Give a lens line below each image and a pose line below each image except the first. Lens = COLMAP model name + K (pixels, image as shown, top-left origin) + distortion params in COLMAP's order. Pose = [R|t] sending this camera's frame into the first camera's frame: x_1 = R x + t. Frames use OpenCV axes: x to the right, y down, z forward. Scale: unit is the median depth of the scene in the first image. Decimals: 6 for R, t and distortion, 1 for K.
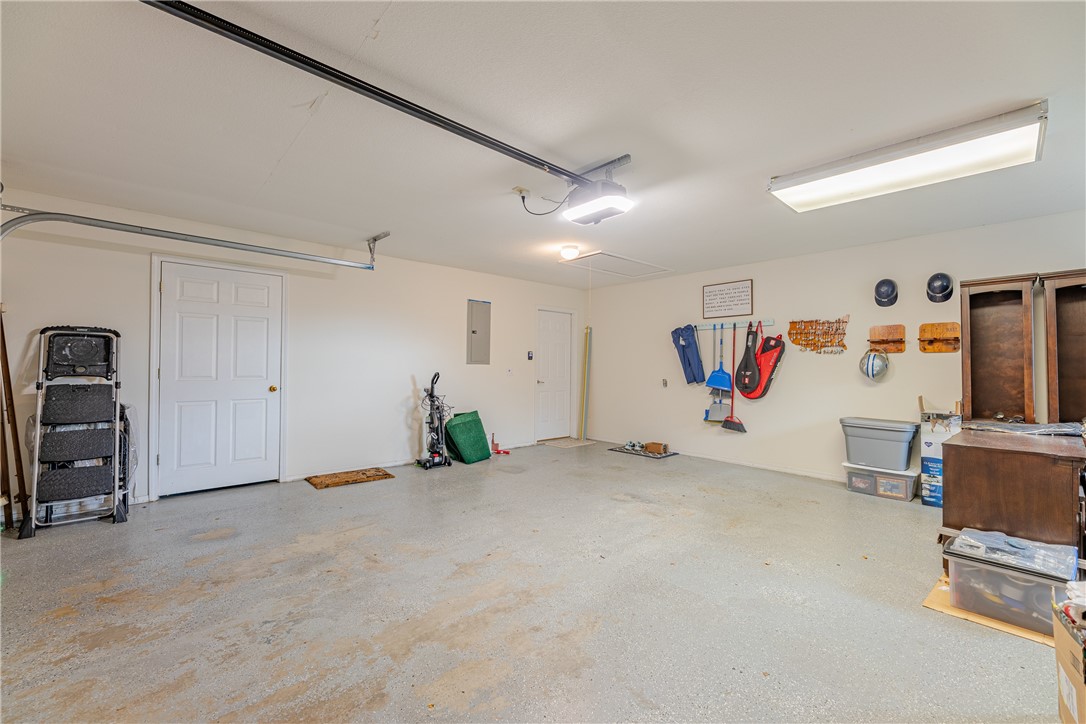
lens RADIAL K [[435.3, 0, 541.8], [0, 435.3, 362.3], [0, 0, 1]] dist [0.000630, 0.000283]
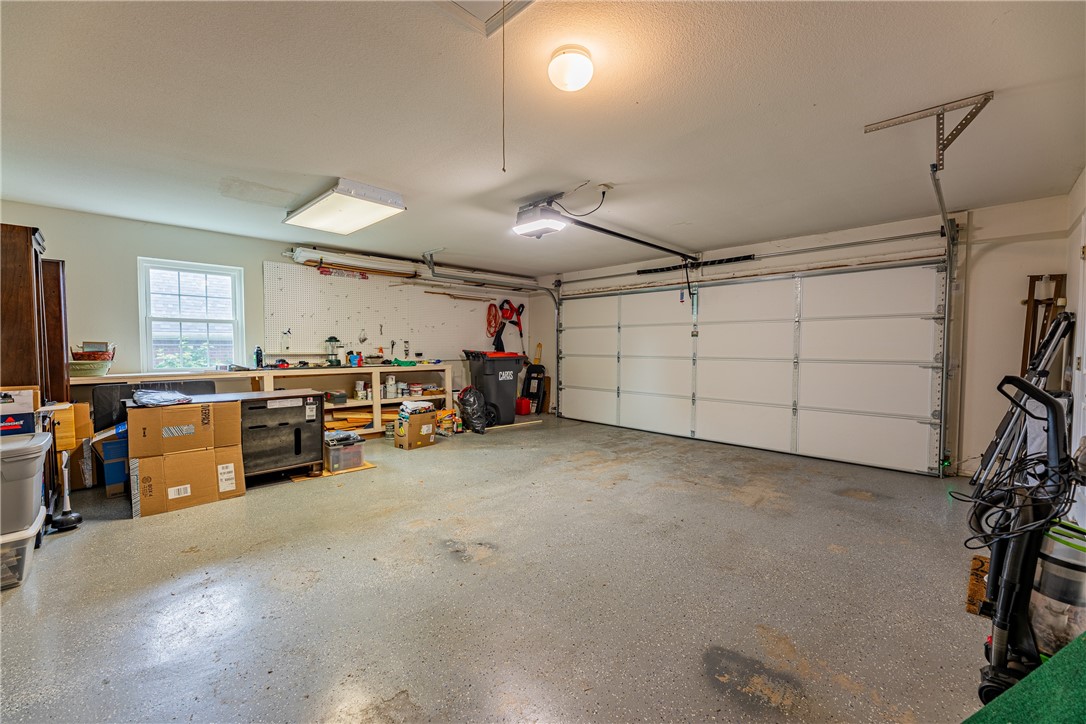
lens RADIAL K [[435.3, 0, 541.8], [0, 435.3, 362.3], [0, 0, 1]] dist [0.000630, 0.000283]
pose [[-0.998757, -0.010552, -0.048712, 0.179953], [-0.011944, 0.999526, 0.028358, 0.016181], [0.048389, 0.028905, -0.998410, 2.336806]]
